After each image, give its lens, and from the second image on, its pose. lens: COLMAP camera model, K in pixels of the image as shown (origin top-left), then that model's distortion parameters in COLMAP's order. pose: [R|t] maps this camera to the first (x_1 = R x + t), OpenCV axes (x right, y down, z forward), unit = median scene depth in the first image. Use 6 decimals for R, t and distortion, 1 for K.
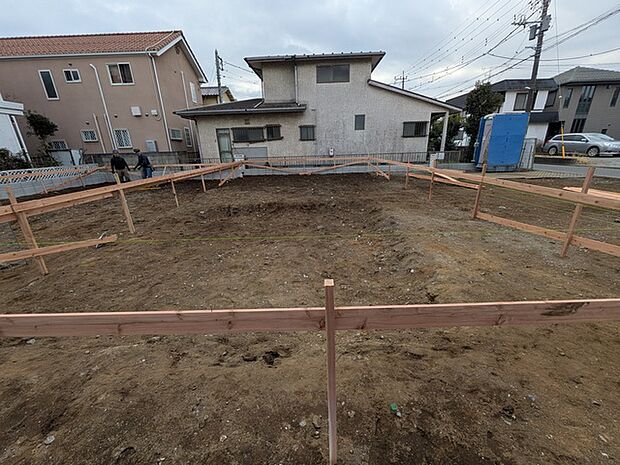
lens RADIAL K [[246.8, 0, 307.6], [0, 246.8, 229.9], [0, 0, 1]] dist [-0.001374, 0.000359]
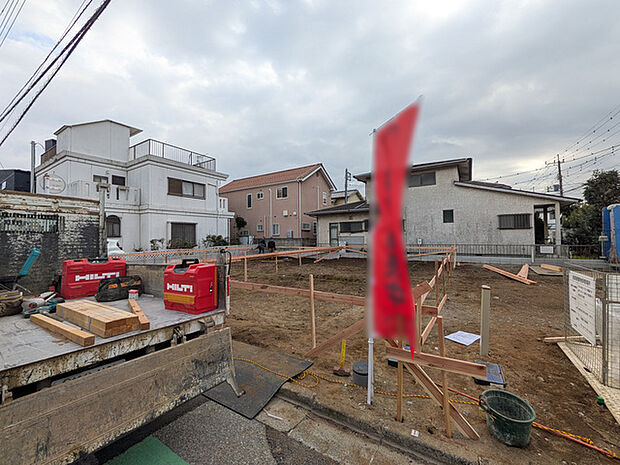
lens RADIAL K [[246.8, 0, 309.9], [0, 246.8, 229.3], [0, 0, 1]] dist [-0.001374, 0.000359]
pose [[0.850054, 0.003158, -0.526687, 0.262229], [-0.177737, 0.943044, -0.281207, 0.030280], [0.495801, 0.332653, 0.802199, -0.148847]]
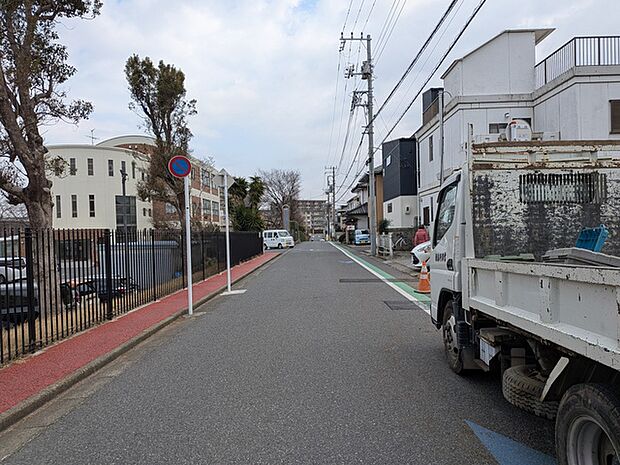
lens RADIAL K [[446.8, 0, 306.5], [0, 446.8, 236.1], [0, 0, 1]] dist [0.009146, -0.020660]
pose [[-0.013254, 0.045141, -0.998893, 0.186968], [-0.288741, 0.956251, 0.047046, 0.068392], [0.957316, 0.289044, 0.000360, -0.241406]]
